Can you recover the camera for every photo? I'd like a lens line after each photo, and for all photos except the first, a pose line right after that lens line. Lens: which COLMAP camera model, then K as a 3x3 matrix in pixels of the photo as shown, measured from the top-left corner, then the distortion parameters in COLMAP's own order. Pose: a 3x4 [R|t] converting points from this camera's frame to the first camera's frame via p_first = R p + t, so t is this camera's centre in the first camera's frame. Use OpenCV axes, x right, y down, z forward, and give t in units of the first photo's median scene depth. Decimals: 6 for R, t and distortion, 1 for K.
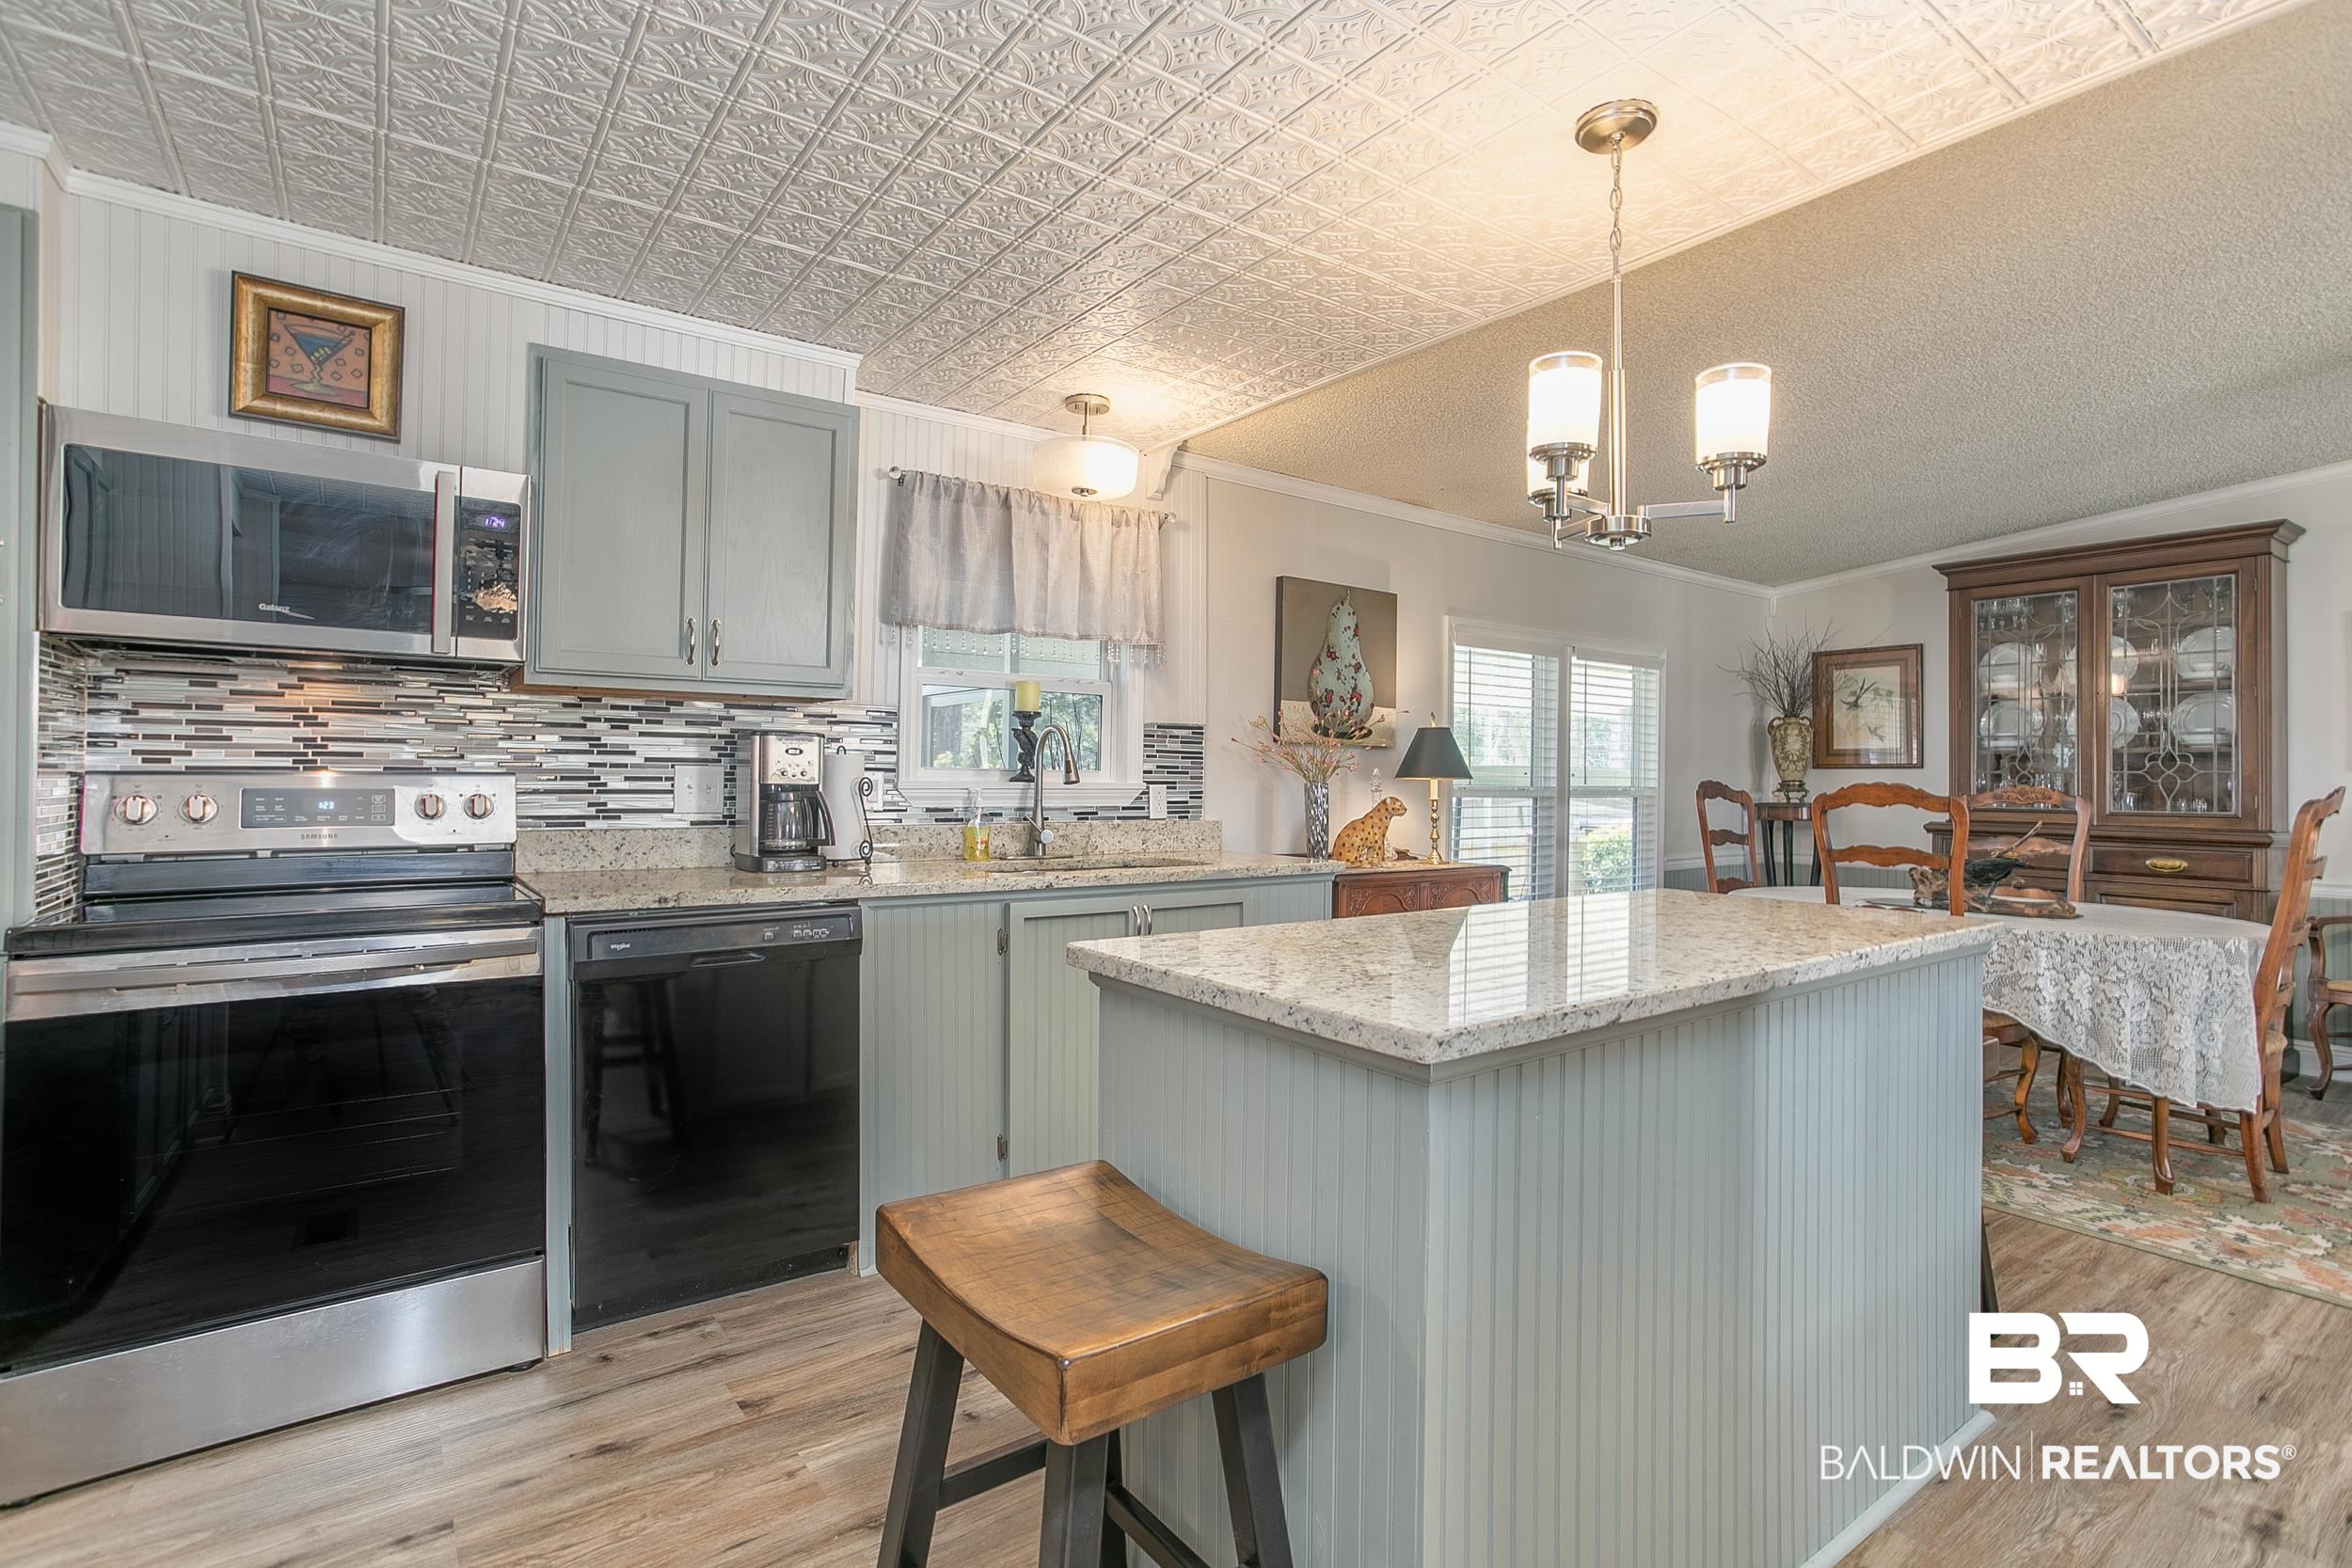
lens RADIAL K [[1125.3, 0, 1148.9], [0, 1125.3, 779.8], [0, 0, 1]] dist [-0.047999, 0.024623]
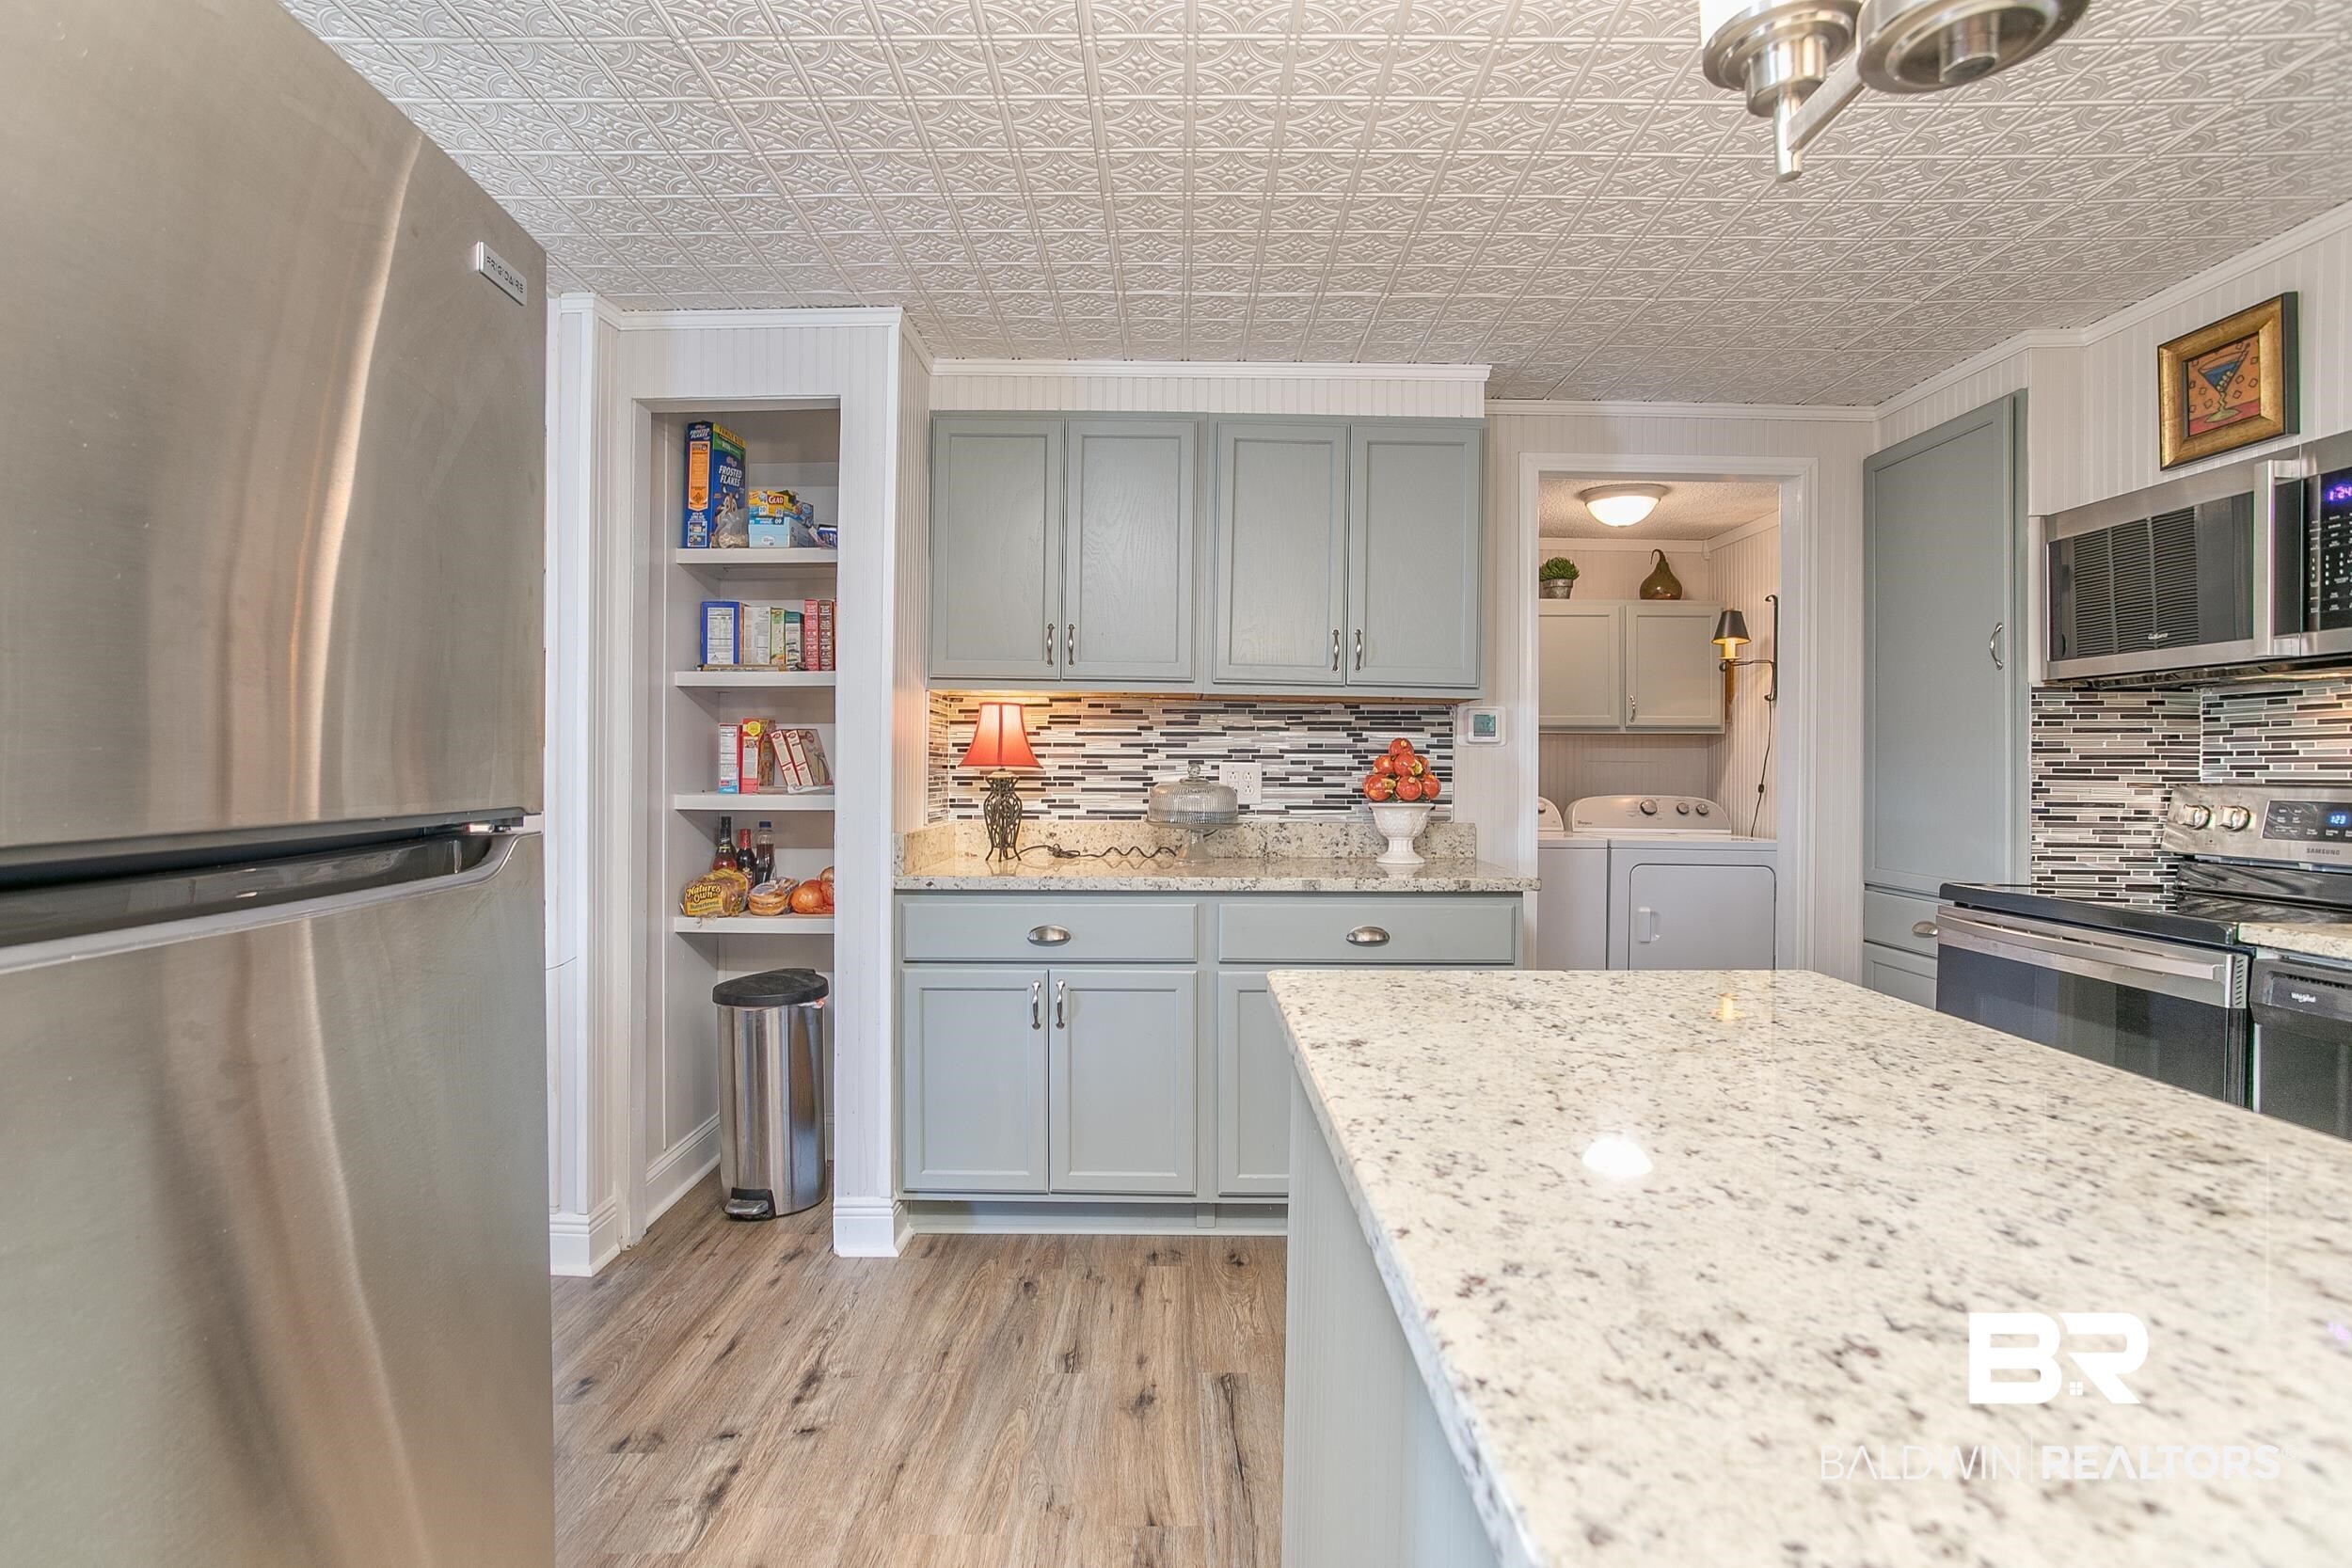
lens RADIAL K [[1125.3, 0, 1161.4], [0, 1125.3, 769.6], [0, 0, 1]] dist [-0.047999, 0.024623]
pose [[-0.587929, -0.014856, -0.808776, 0.485633], [-0.017937, 0.999825, -0.005326, 0.002474], [0.808713, 0.011376, -0.588093, 0.583413]]
